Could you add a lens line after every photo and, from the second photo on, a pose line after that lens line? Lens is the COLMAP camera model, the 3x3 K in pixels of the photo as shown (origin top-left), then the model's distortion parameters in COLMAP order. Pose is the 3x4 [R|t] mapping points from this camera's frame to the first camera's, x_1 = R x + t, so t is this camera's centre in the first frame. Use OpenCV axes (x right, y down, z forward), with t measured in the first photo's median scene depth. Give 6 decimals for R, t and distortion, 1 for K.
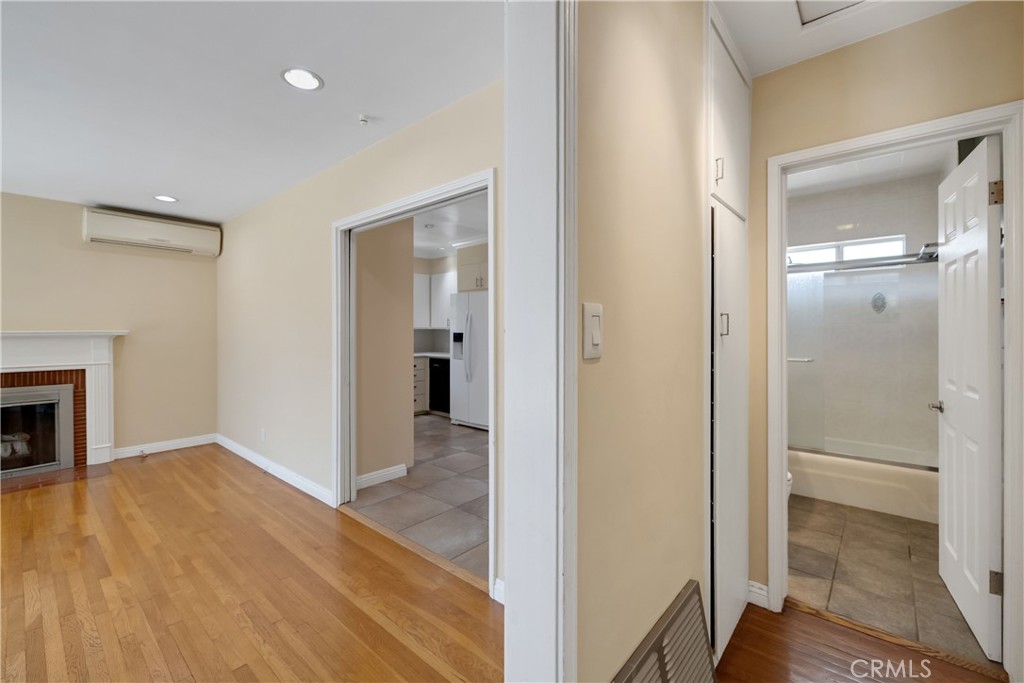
lens RADIAL K [[434.1, 0, 507.2], [0, 434.1, 327.7], [0, 0, 1]] dist [0.000625, 0.000486]
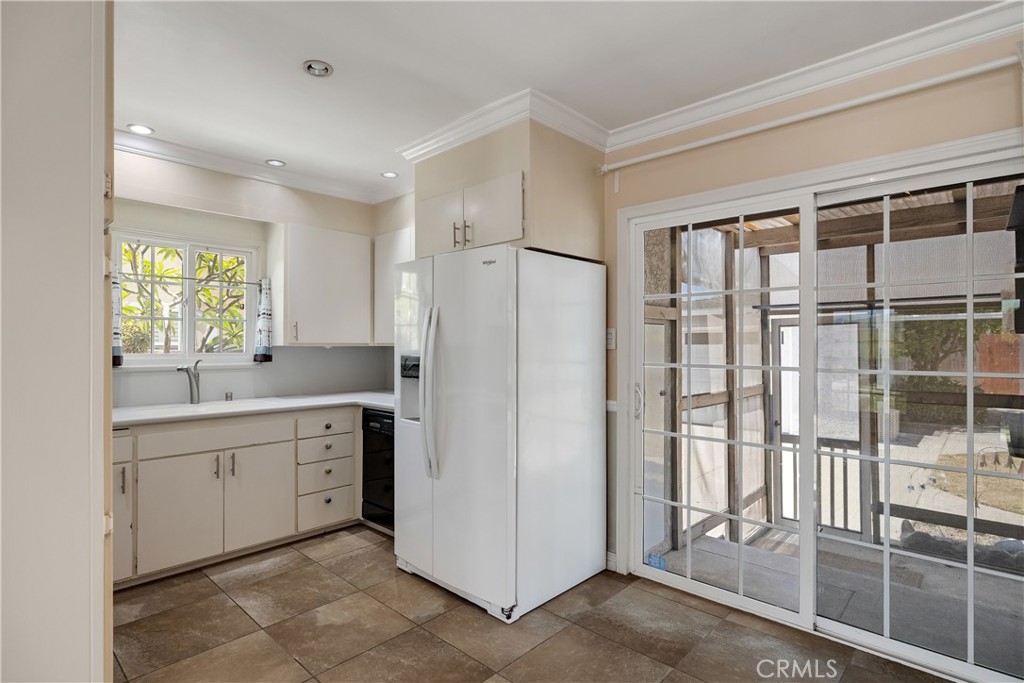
lens RADIAL K [[512.6, 0, 509.0], [0, 512.6, 346.2], [0, 0, 1]] dist [-0.007391, 0.002145]
pose [[0.999511, 0.002660, -0.031154, -0.002694], [-0.002610, 0.999995, 0.001662, 0.001693], [0.031158, -0.001580, 0.999513, 1.012060]]
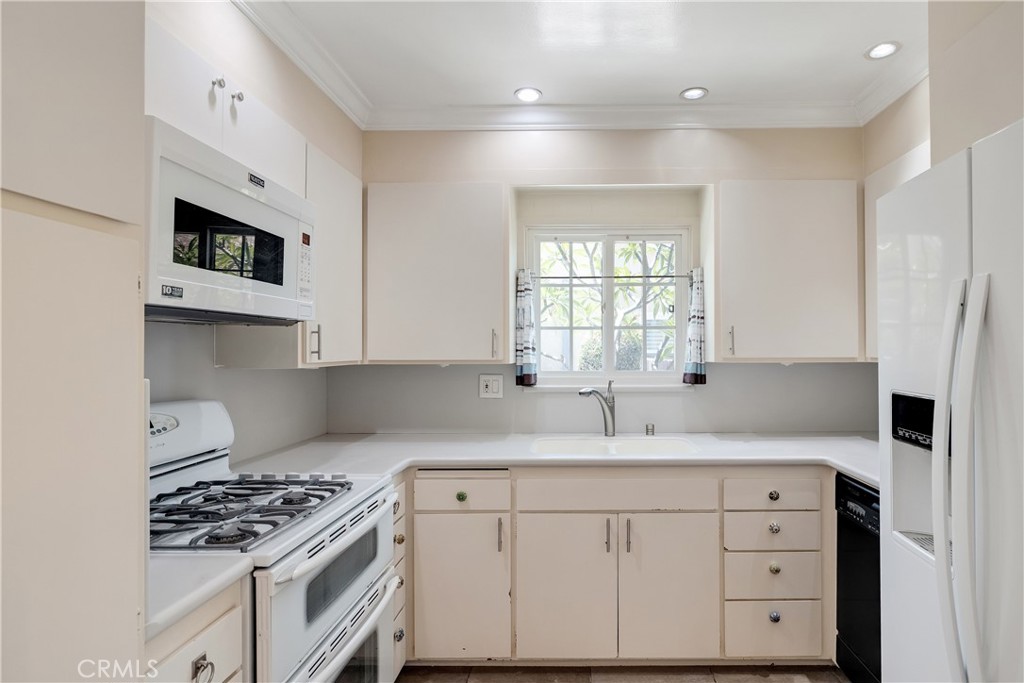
lens RADIAL K [[548.4, 0, 568.3], [0, 548.4, 345.3], [0, 0, 1]] dist [-0.011309, 0.000781]
pose [[0.656935, -0.010024, -0.753881, -0.067291], [0.003400, 0.999941, -0.010333, -0.016180], [0.753940, 0.004224, 0.656930, 1.475474]]
